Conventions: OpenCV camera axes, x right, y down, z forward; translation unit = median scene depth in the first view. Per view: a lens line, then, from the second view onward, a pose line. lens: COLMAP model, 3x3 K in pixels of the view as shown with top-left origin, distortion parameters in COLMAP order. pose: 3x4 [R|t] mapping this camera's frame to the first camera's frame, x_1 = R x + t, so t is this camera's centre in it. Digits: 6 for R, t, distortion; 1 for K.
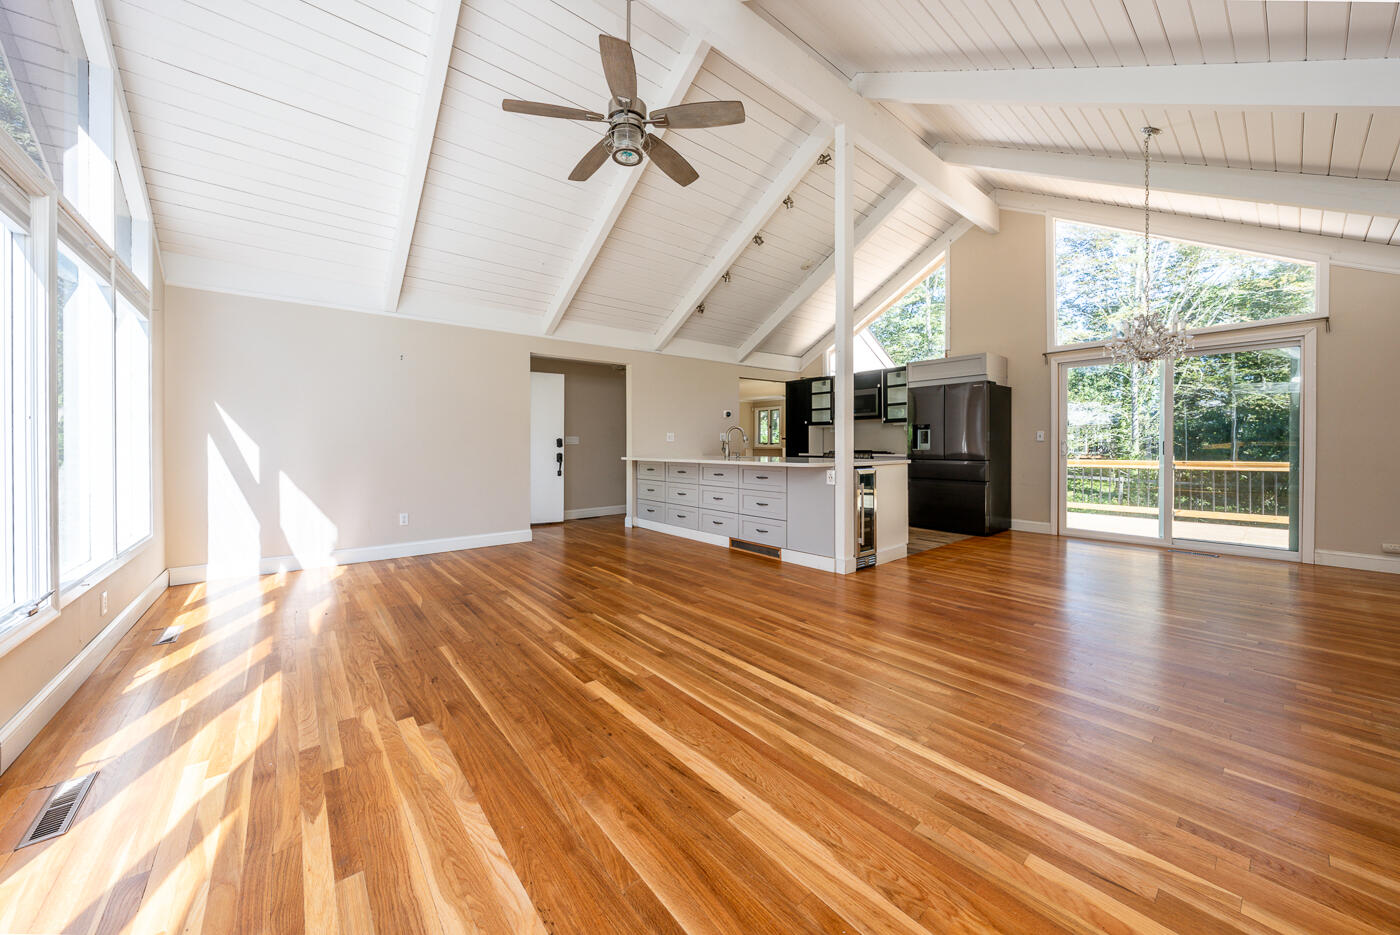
lens RADIAL K [[482.4, 0, 691.6], [0, 482.4, 447.6], [0, 0, 1]] dist [-0.003487, -0.000048]
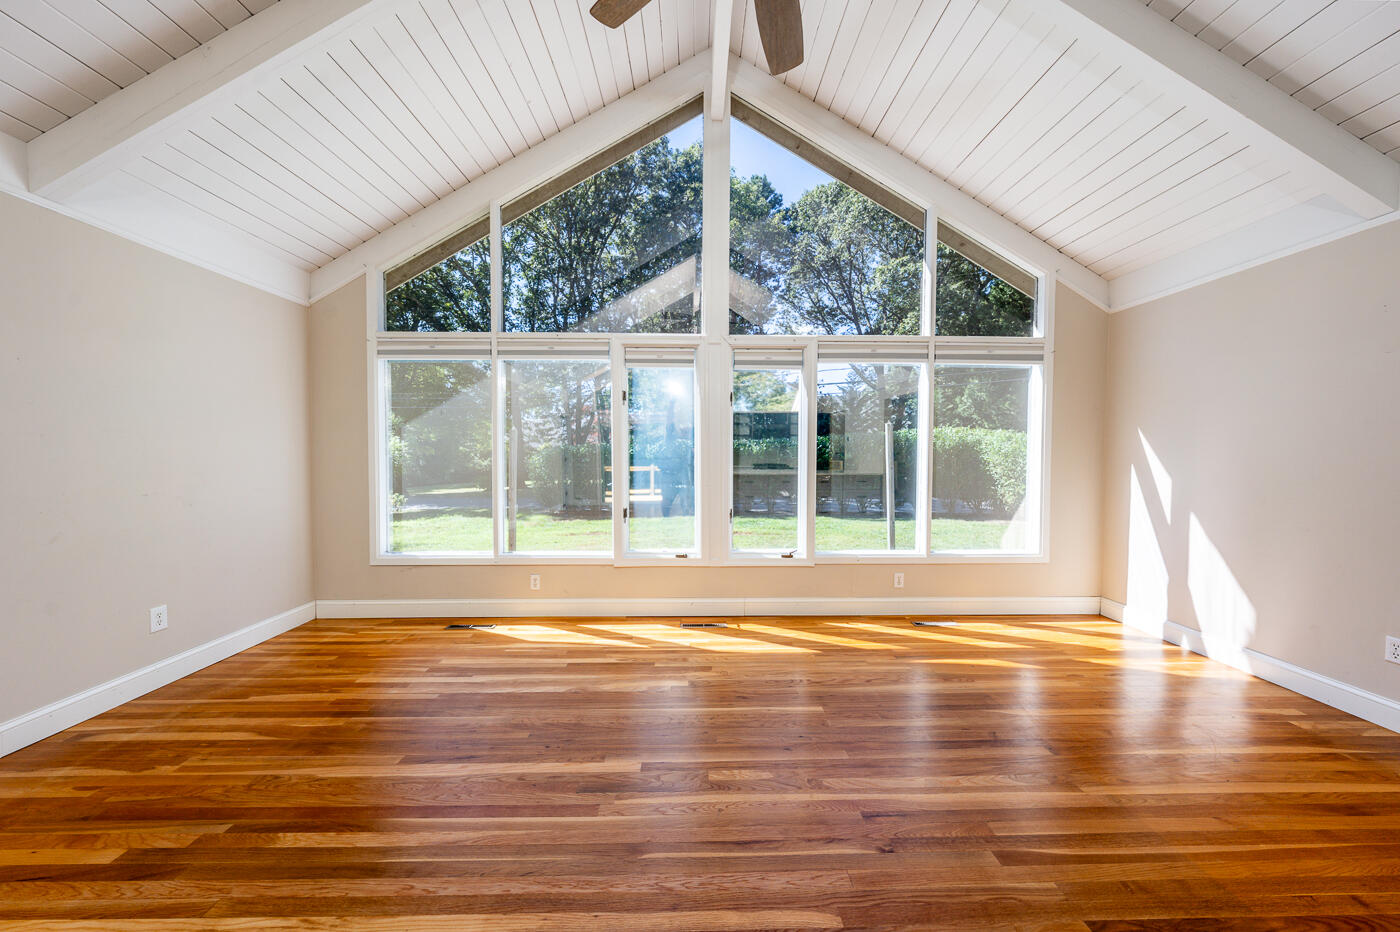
lens RADIAL K [[494.9, 0, 695.7], [0, 494.9, 465.1], [0, 0, 1]] dist [-0.003690, -0.000029]
pose [[-0.627661, 0.023640, -0.778128, 0.154216], [-0.002948, 0.999459, 0.032742, -0.034139], [0.778482, 0.022845, -0.627252, 0.607060]]
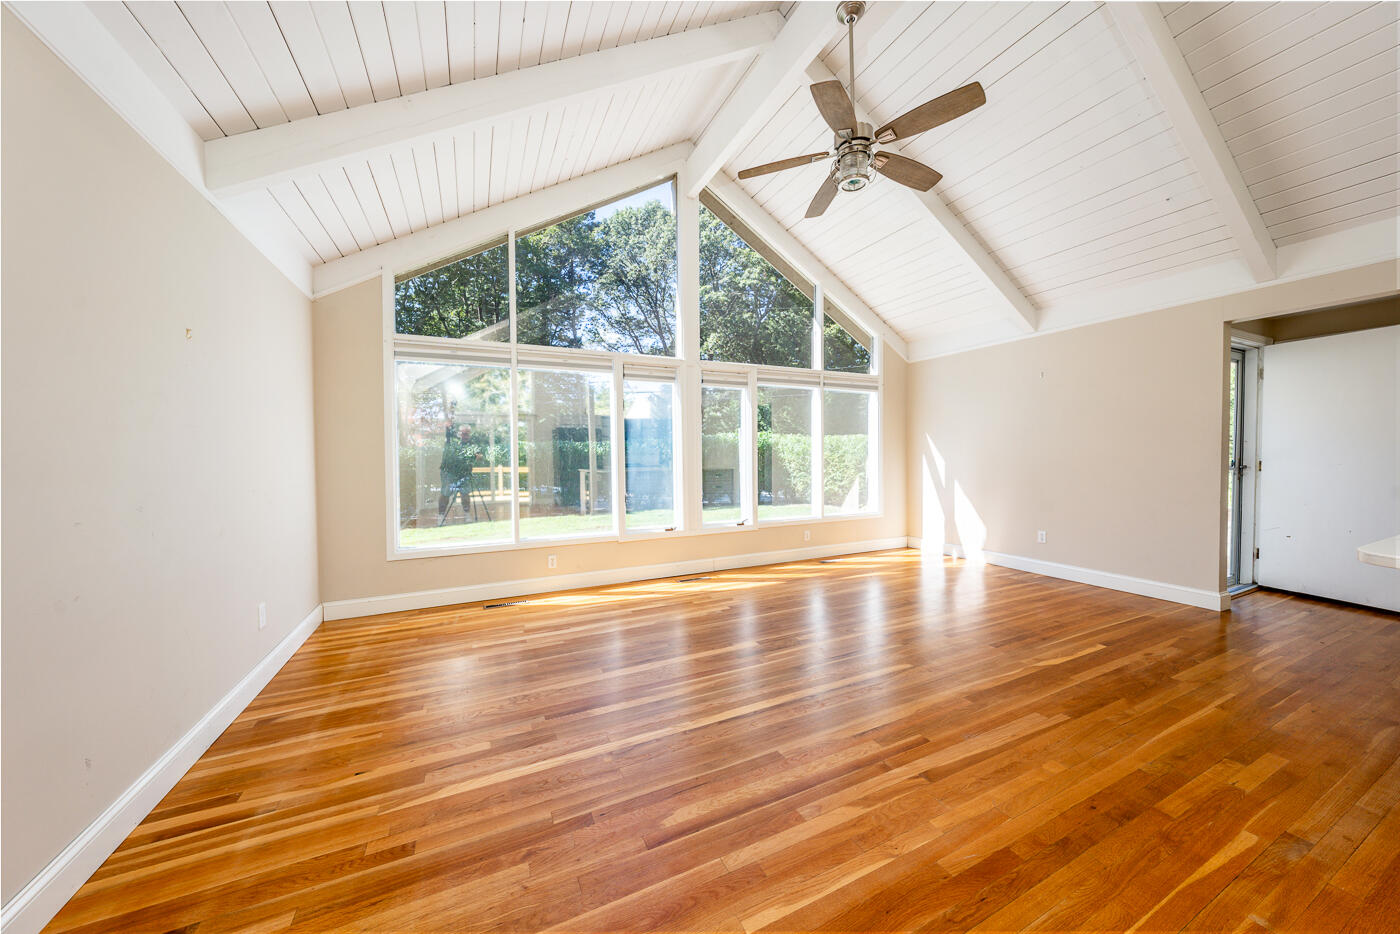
lens RADIAL K [[491.3, 0, 698.0], [0, 491.3, 461.9], [0, 0, 1]] dist [-0.001336, -0.000109]
pose [[-0.241948, 0.021509, -0.970051, 0.445127], [0.005120, 0.999769, 0.020891, -0.024610], [0.970276, 0.000087, -0.242003, 0.438521]]
